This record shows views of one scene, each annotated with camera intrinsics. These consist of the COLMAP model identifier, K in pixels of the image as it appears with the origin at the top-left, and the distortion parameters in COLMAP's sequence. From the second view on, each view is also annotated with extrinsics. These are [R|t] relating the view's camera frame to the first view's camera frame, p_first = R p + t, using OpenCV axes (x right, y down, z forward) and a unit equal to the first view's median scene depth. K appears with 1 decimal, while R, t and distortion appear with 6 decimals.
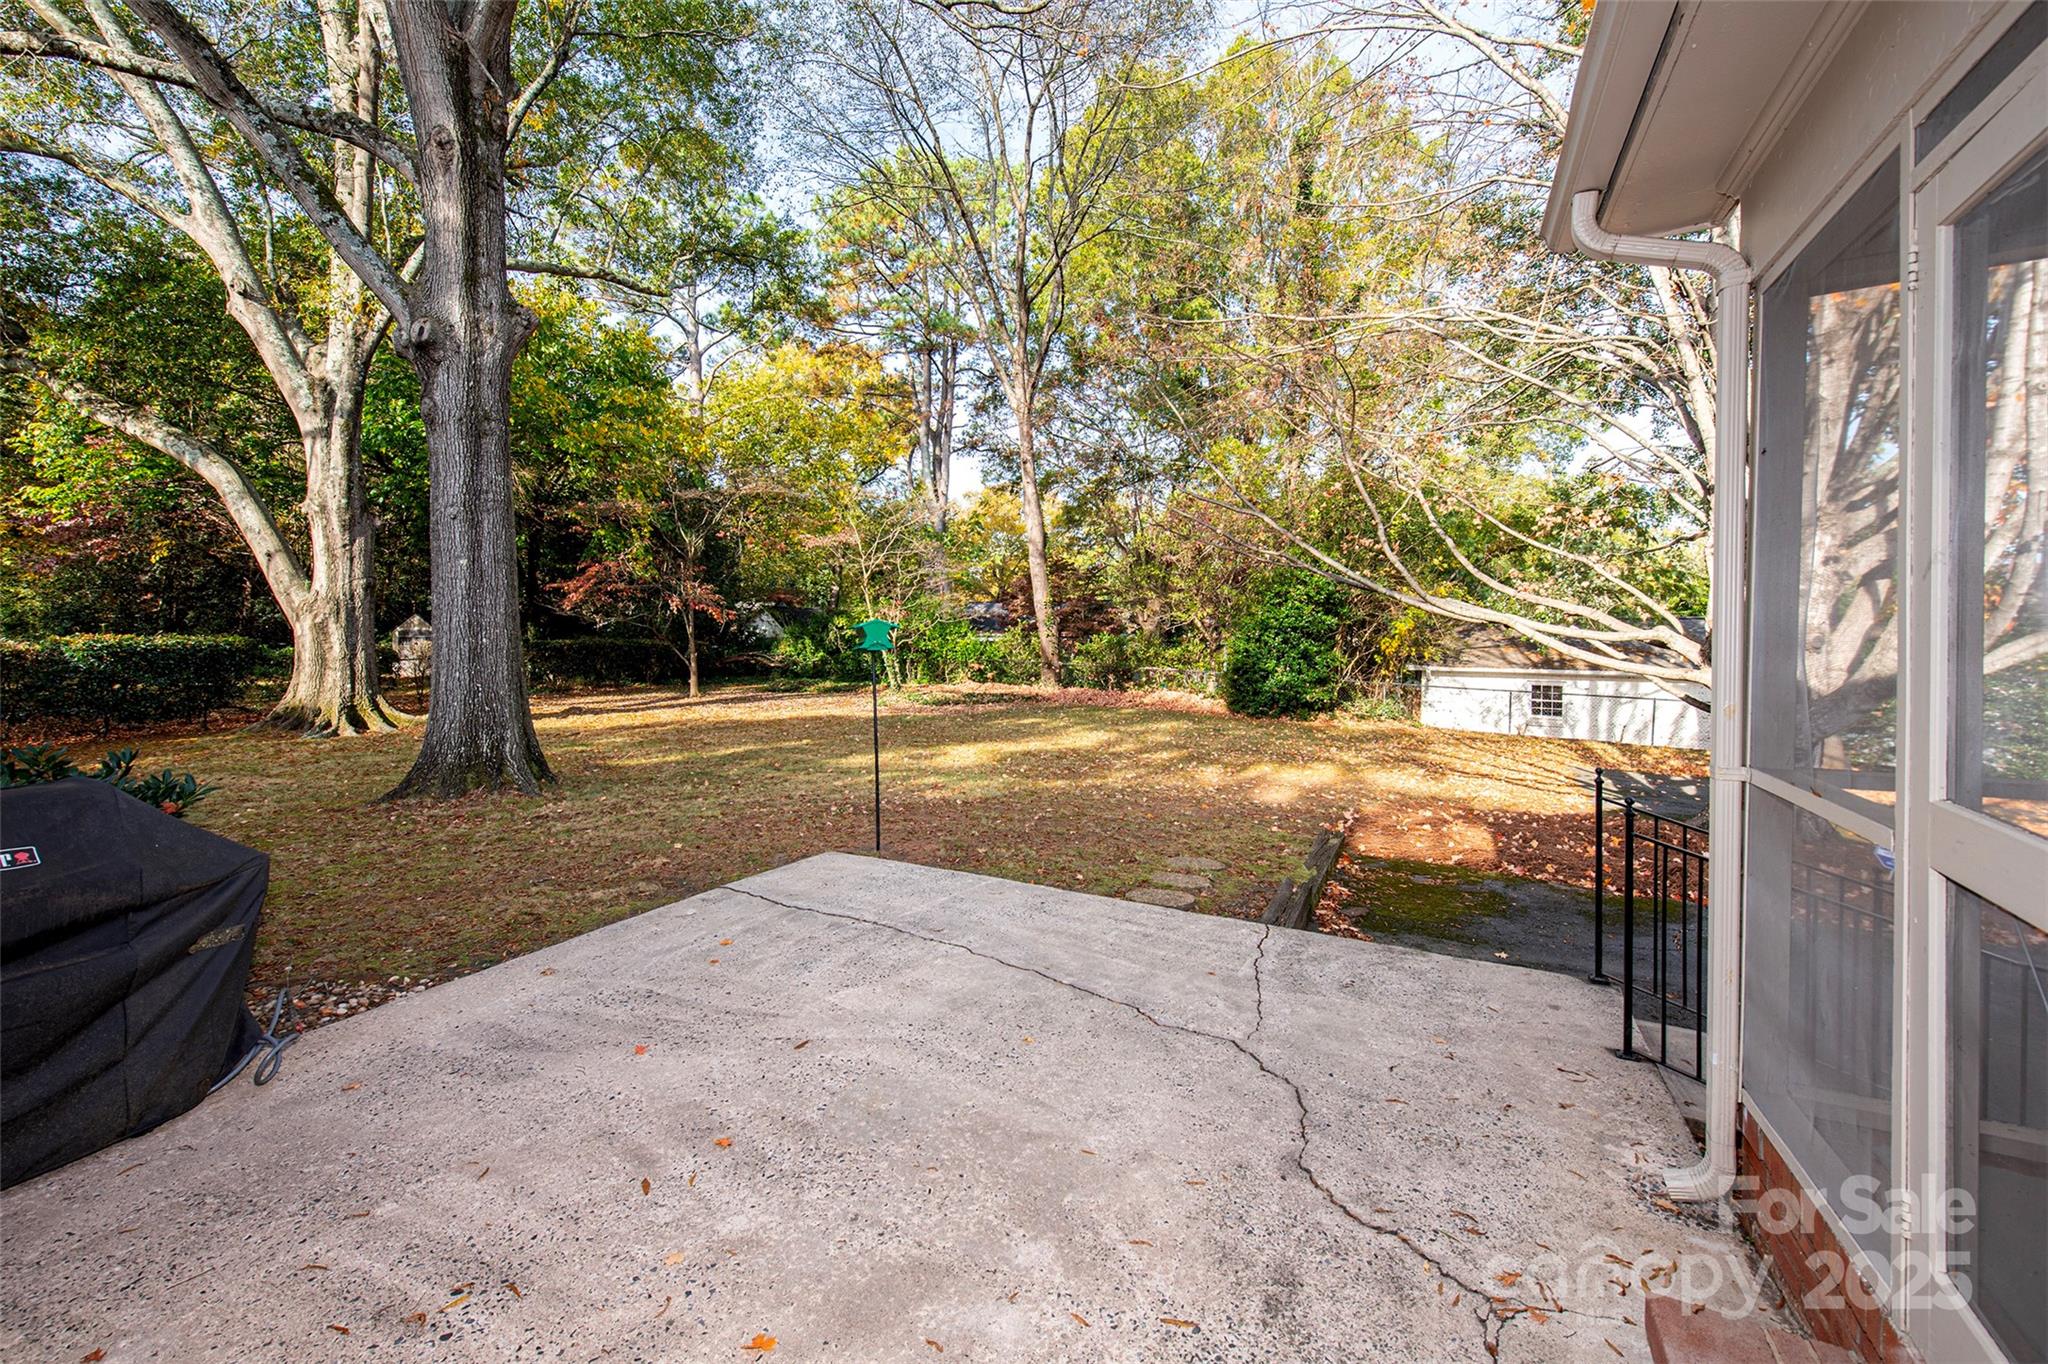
lens RADIAL K [[828.8, 0, 1029.9], [0, 828.8, 648.7], [0, 0, 1]] dist [-0.001849, -0.001286]
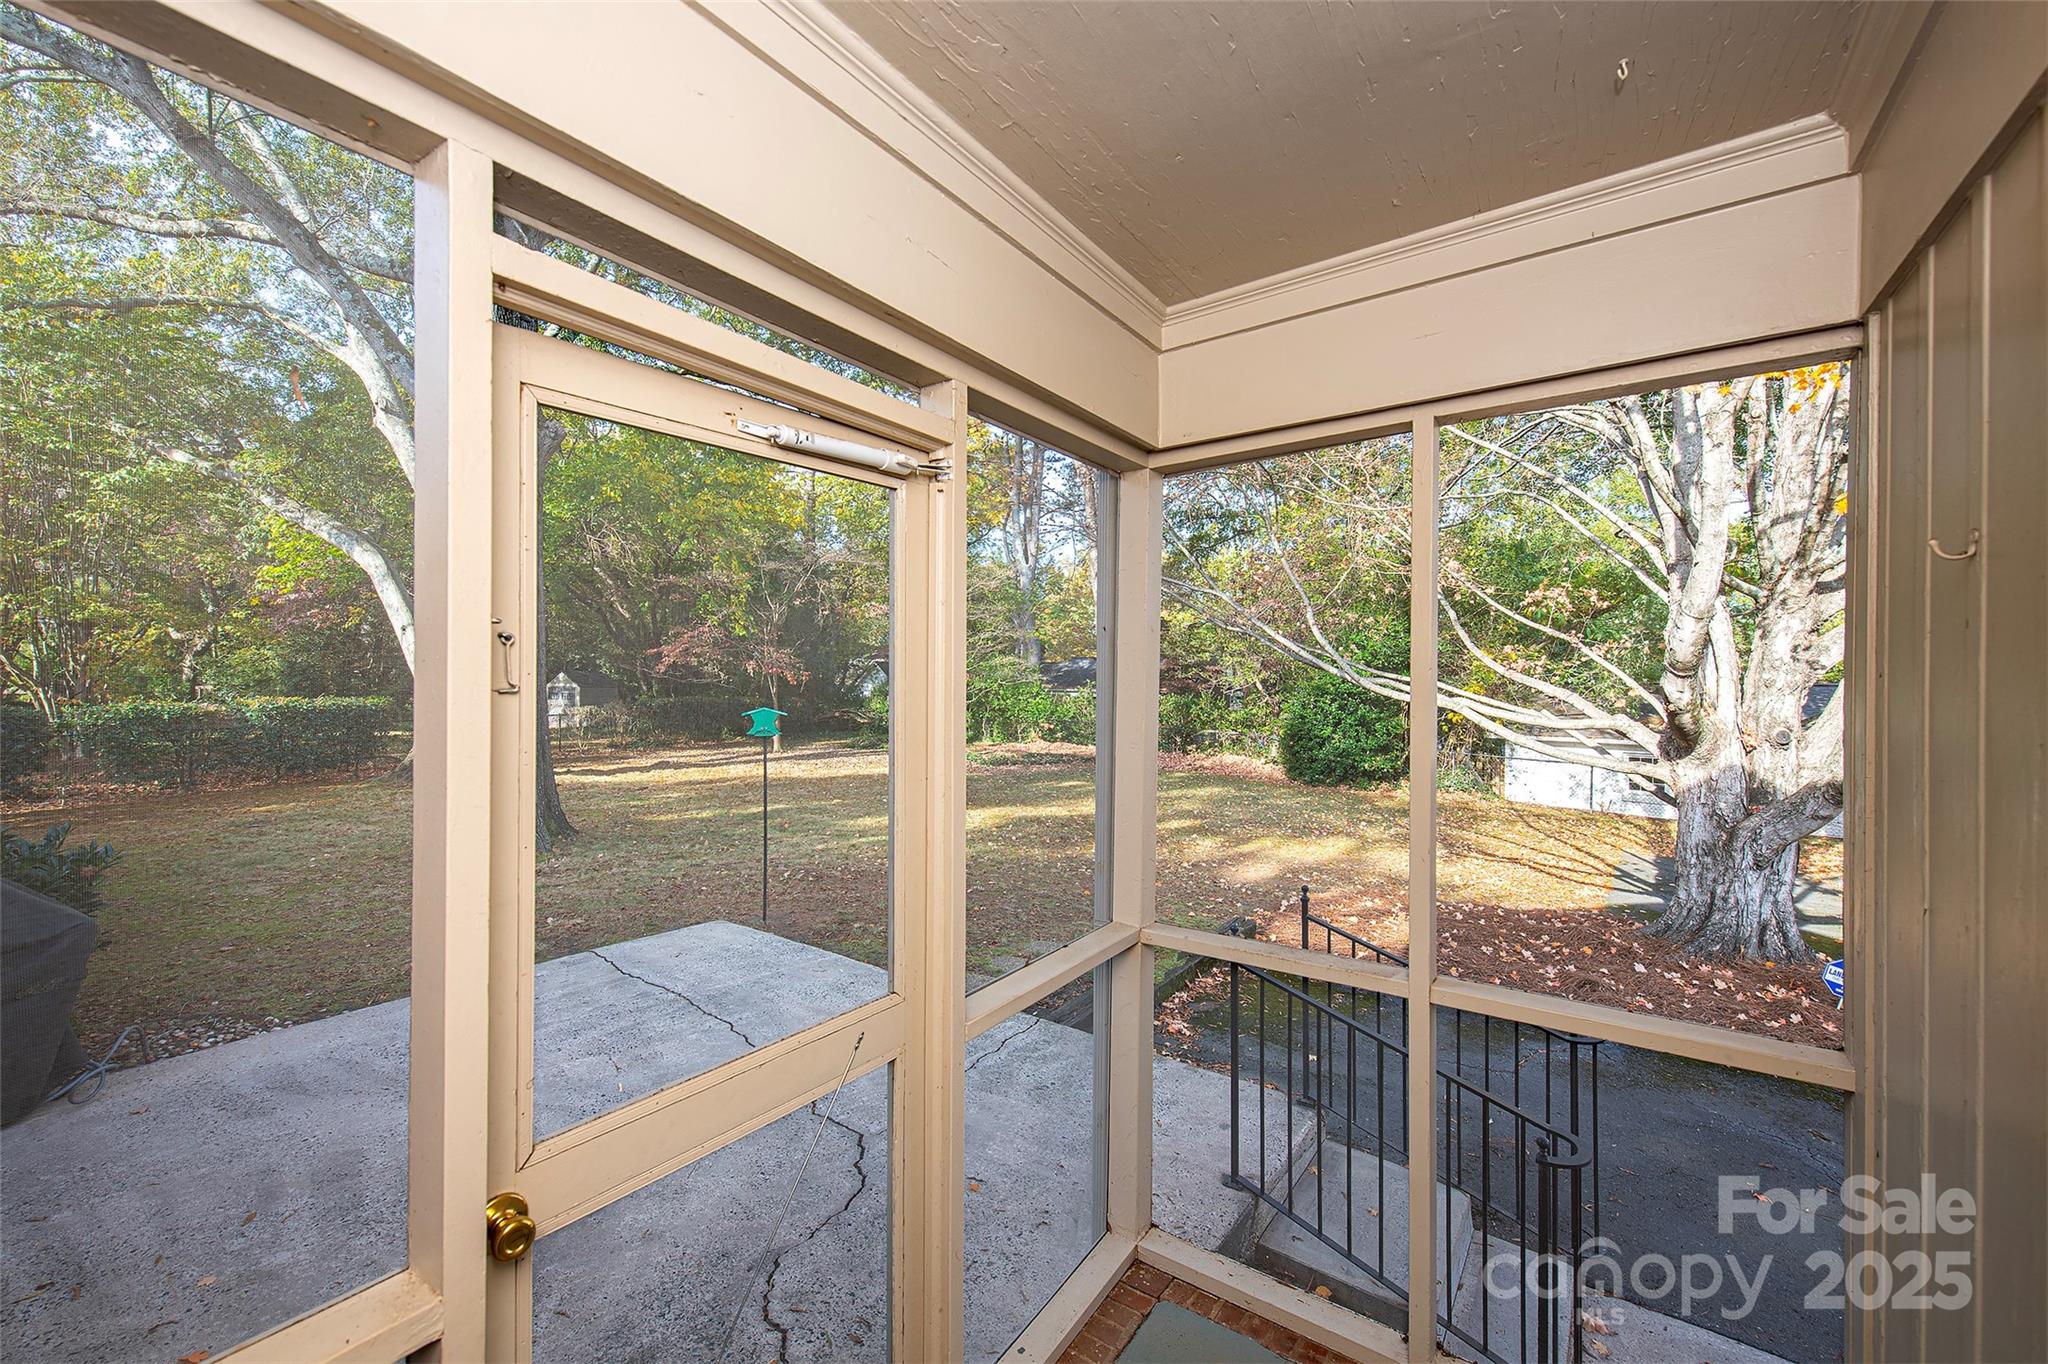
lens RADIAL K [[828.8, 0, 1033.3], [0, 828.8, 684.2], [0, 0, 1]] dist [-0.001849, -0.001286]
pose [[0.986643, 0.004920, -0.162822, 0.107620], [-0.007704, 0.999835, -0.016473, -0.016466], [0.162715, 0.017508, 0.986518, -0.006186]]
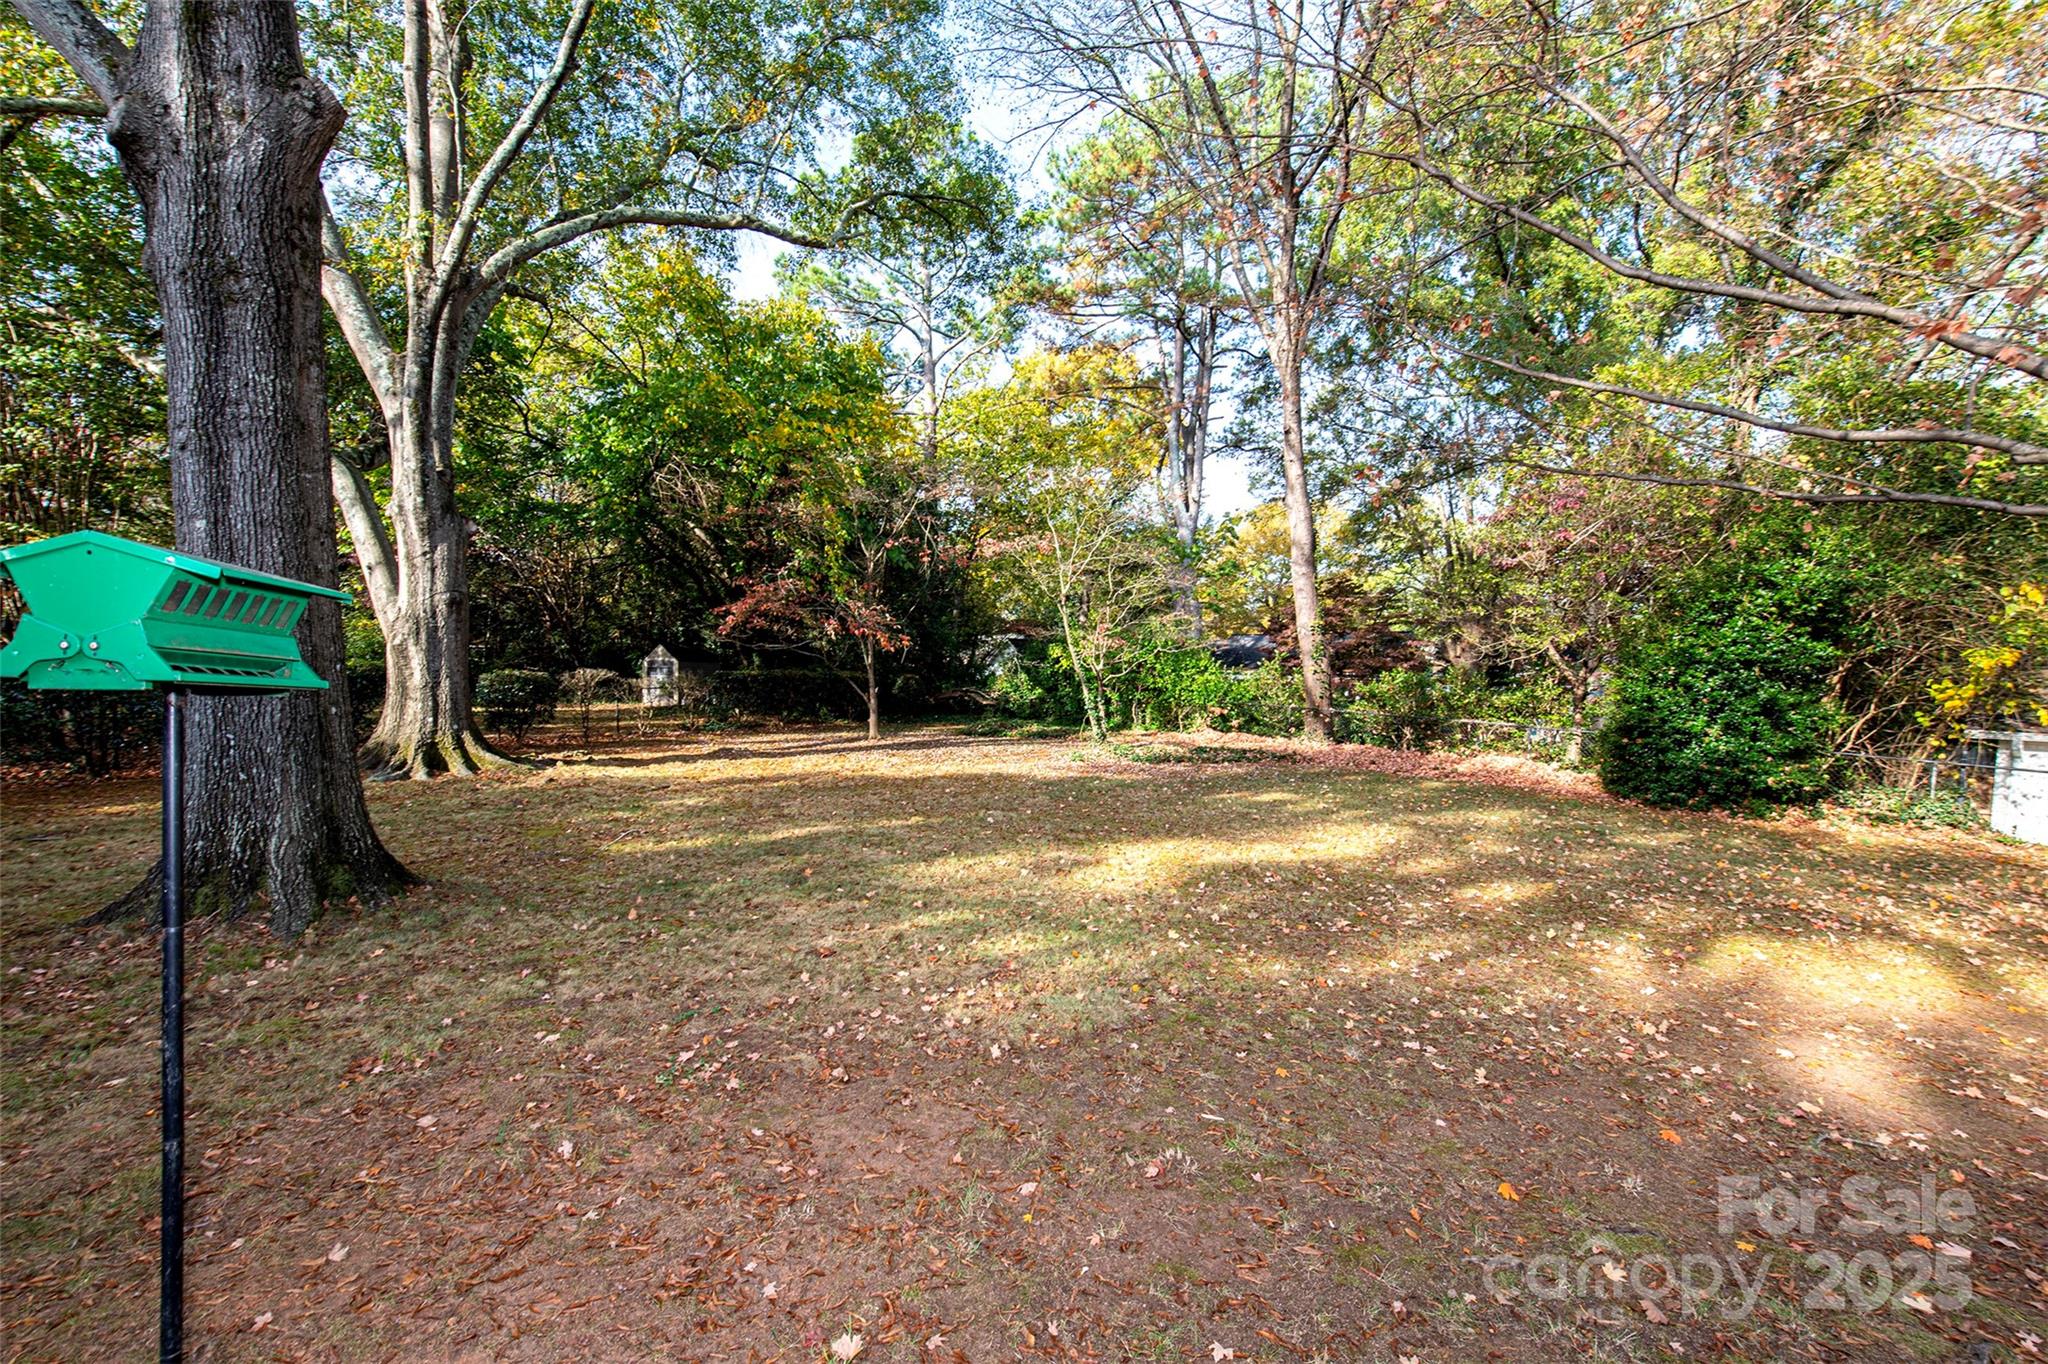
lens RADIAL K [[828.8, 0, 1036.5], [0, 828.8, 722.8], [0, 0, 1]] dist [-0.001849, -0.001286]
pose [[0.947650, 0.030233, -0.317876, 0.026997], [-0.016446, 0.998808, 0.045967, -0.000726], [0.318887, -0.038333, 0.947017, 0.272409]]
